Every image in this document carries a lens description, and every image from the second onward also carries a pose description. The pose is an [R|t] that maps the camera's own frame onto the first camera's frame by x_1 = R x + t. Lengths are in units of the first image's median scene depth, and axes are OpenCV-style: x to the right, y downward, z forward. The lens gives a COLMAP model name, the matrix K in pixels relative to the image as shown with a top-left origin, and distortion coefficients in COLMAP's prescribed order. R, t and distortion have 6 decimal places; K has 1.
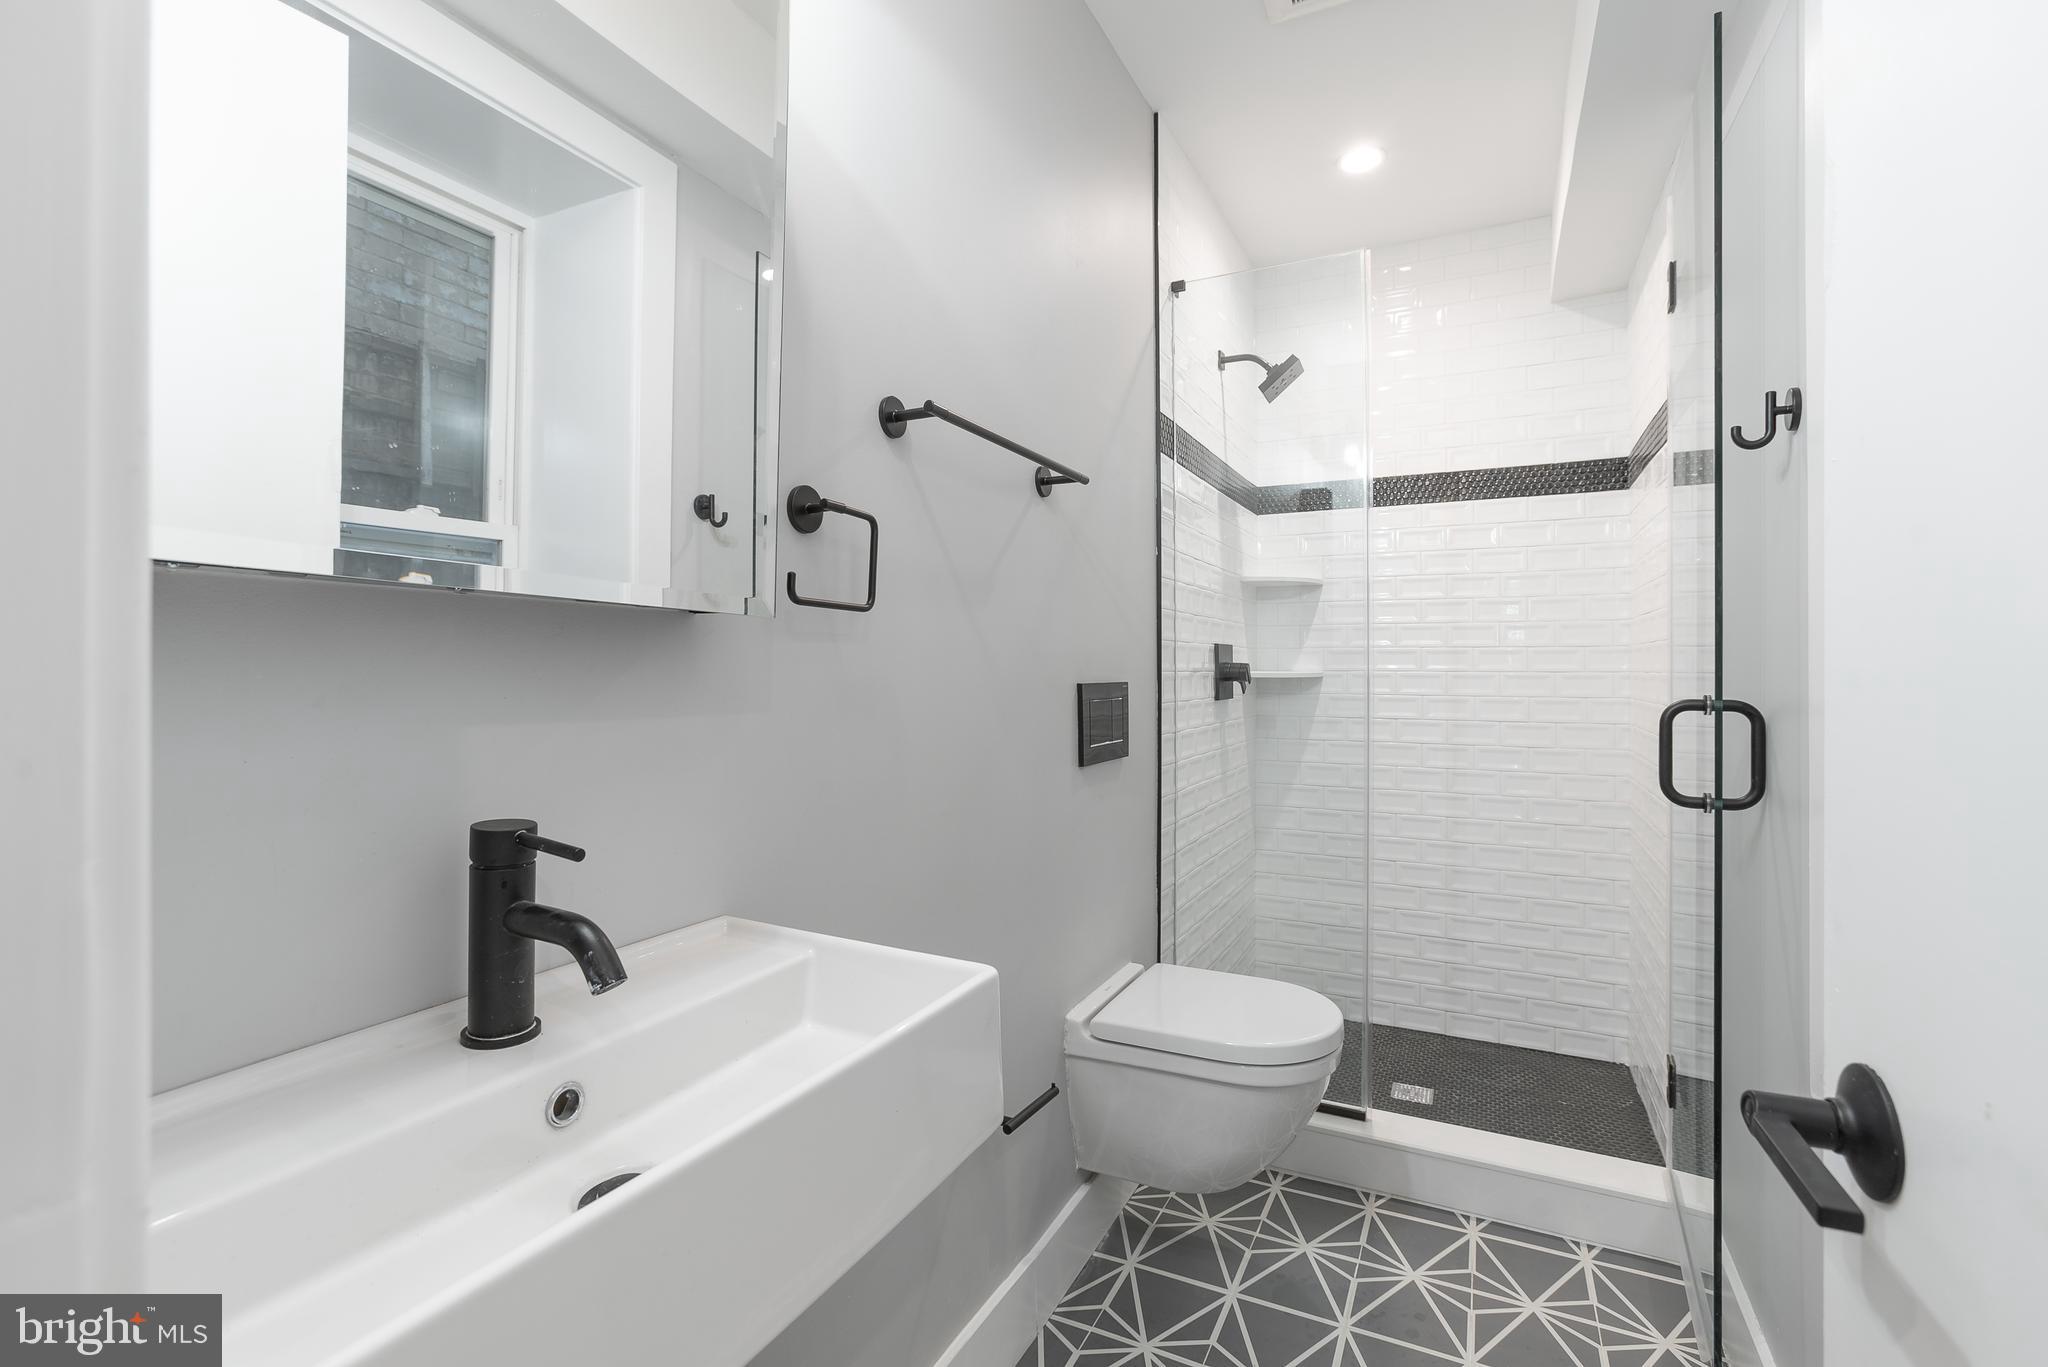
lens RADIAL K [[934.5, 0, 1018.1], [0, 934.5, 681.4], [0, 0, 1]] dist [-0.003256, 0.000323]
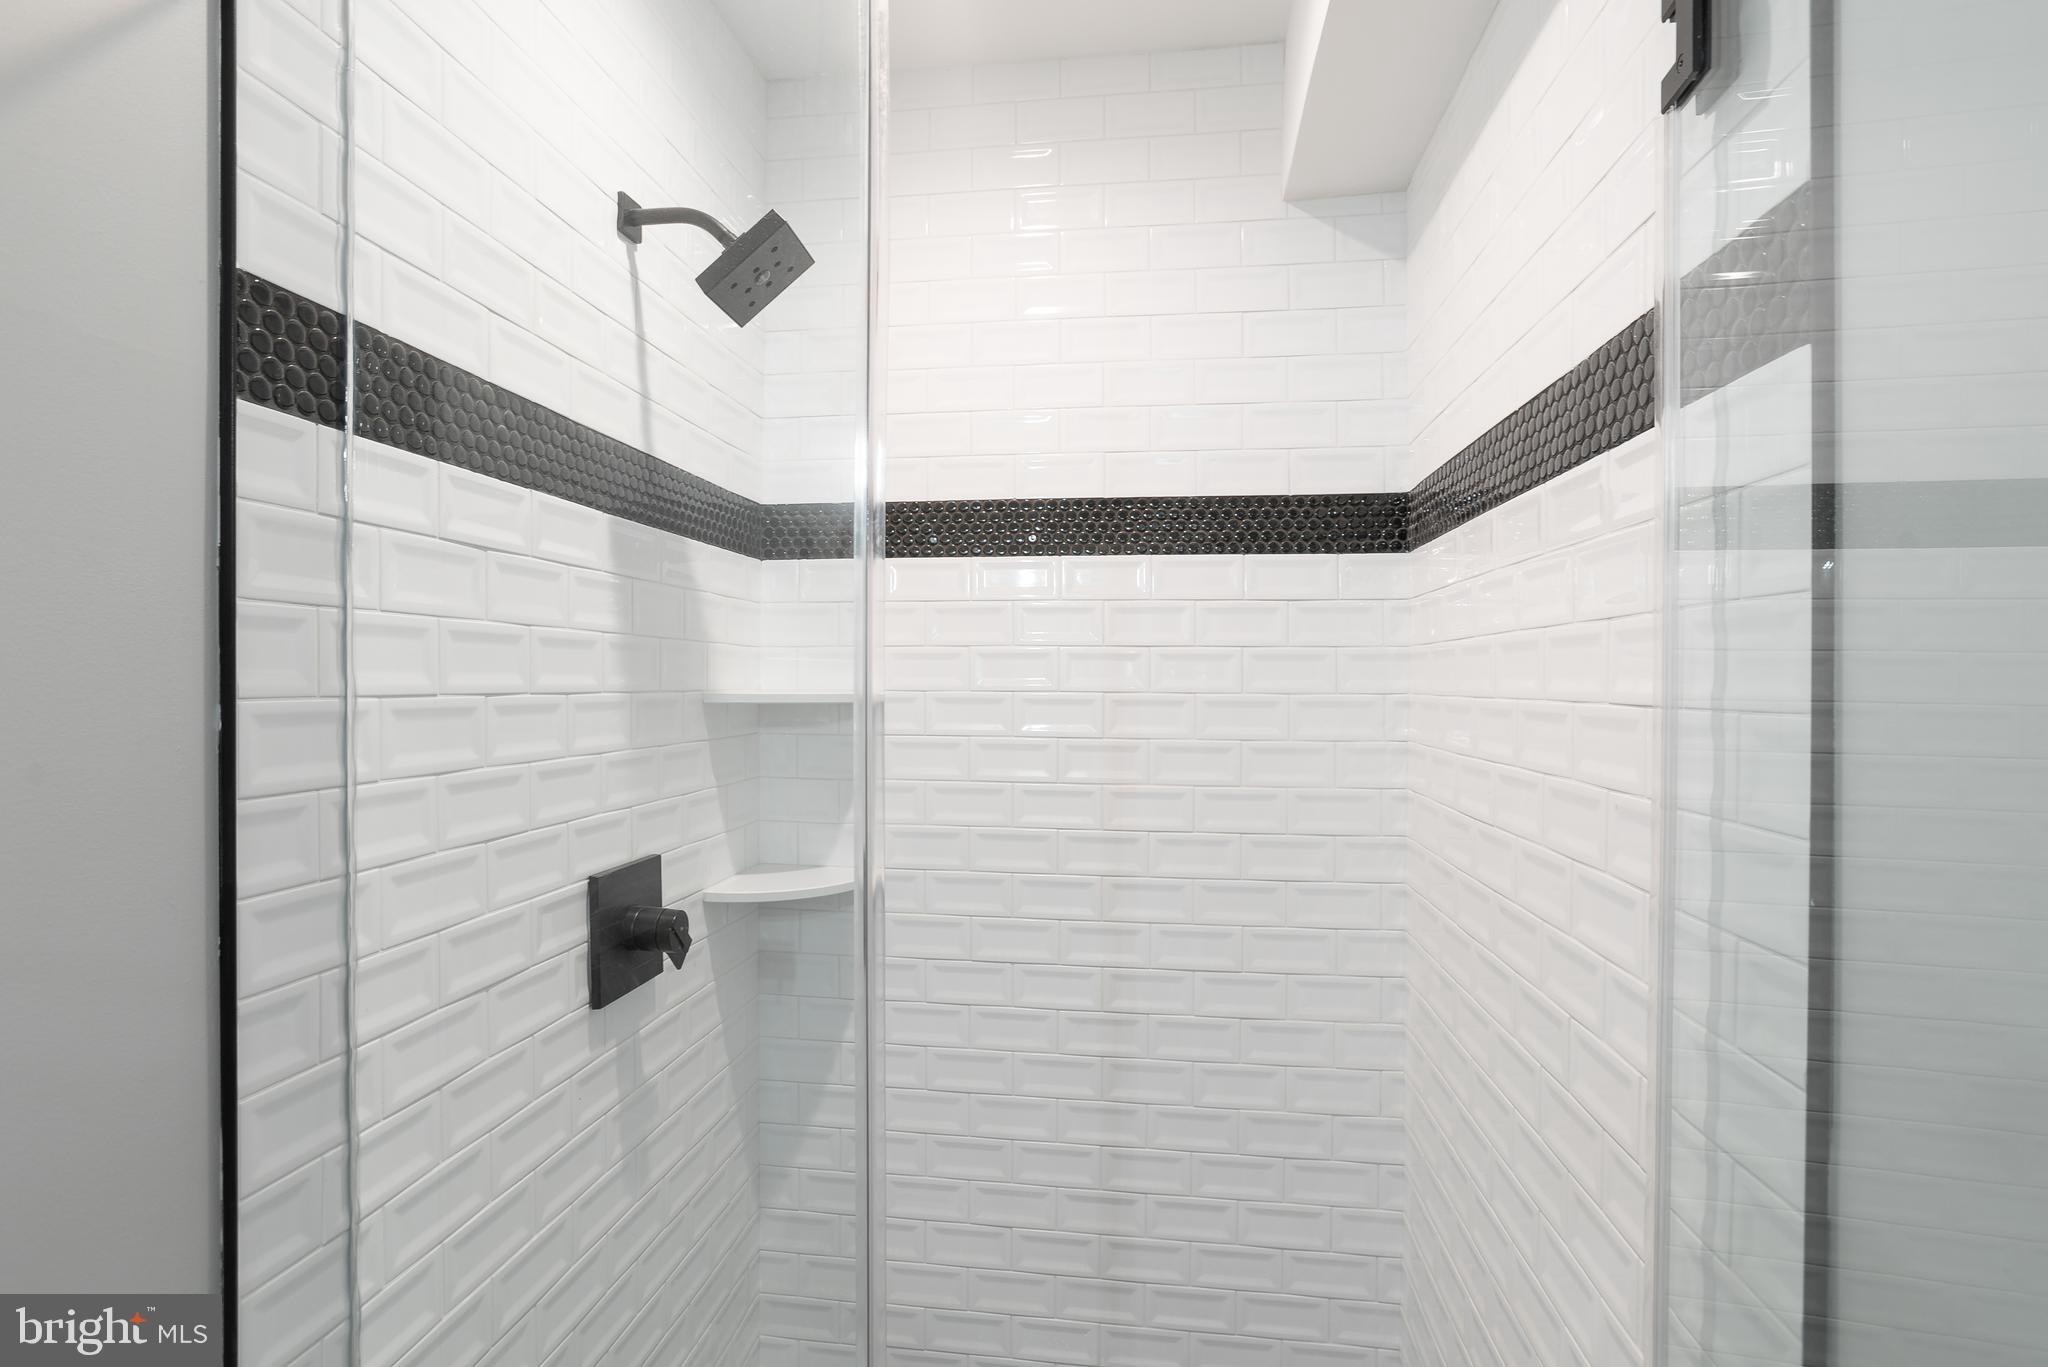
lens RADIAL K [[1024.1, 0, 983.7], [0, 1024.1, 691.1], [0, 0, 1]] dist [-0.002129, 0.000098]
pose [[0.958028, 0.005971, 0.286613, 0.236530], [-0.006179, 0.999981, -0.000176, -0.119104], [-0.286609, -0.001602, 0.958046, 0.481647]]
